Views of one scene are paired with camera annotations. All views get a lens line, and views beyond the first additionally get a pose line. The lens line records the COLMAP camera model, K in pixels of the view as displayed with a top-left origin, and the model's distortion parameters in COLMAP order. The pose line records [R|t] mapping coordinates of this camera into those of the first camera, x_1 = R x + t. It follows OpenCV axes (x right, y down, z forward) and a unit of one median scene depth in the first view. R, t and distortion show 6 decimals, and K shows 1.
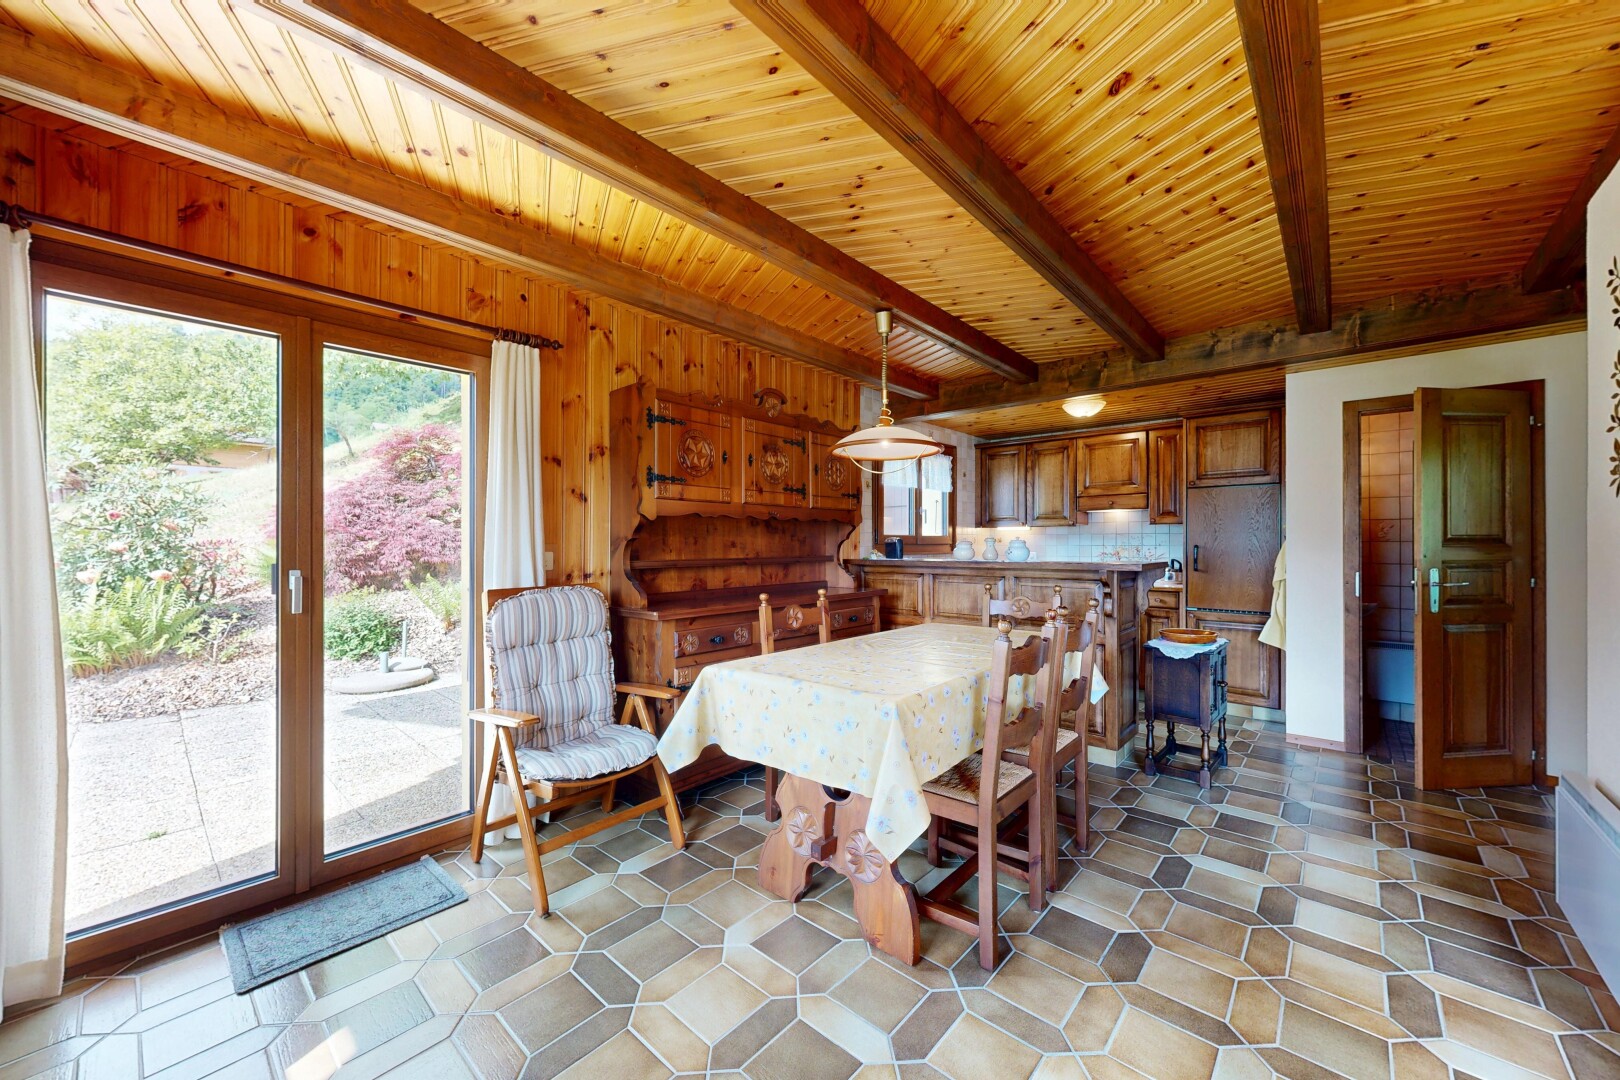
lens RADIAL K [[606.8, 0, 814.9], [0, 606.8, 542.6], [0, 0, 1]] dist [-0.000254, 0.000781]
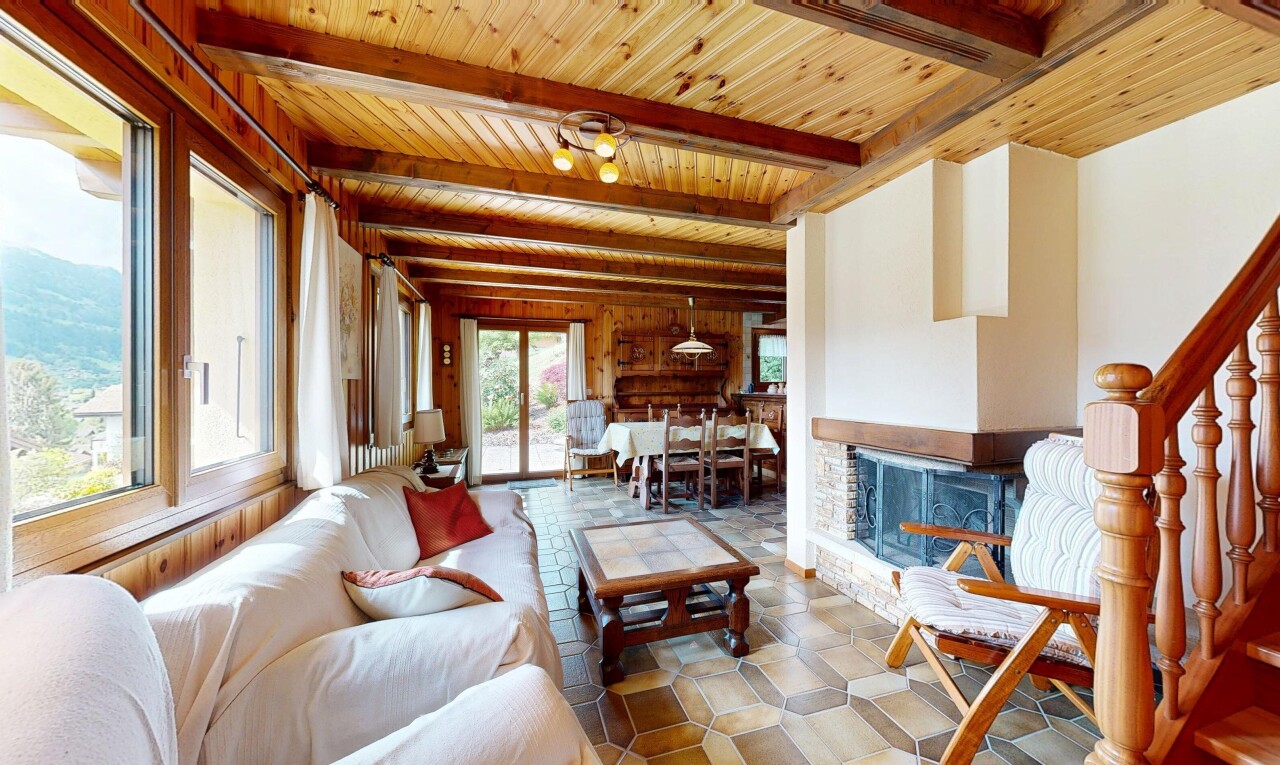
lens RADIAL K [[429.6, 0, 638.9], [0, 429.6, 387.3], [0, 0, 1]] dist [0.001659, 0.000002]
pose [[0.851939, 0.002340, -0.523635, 0.851525], [-0.000403, 0.999993, 0.003813, -0.000355], [0.523640, -0.003037, 0.851934, -0.660629]]
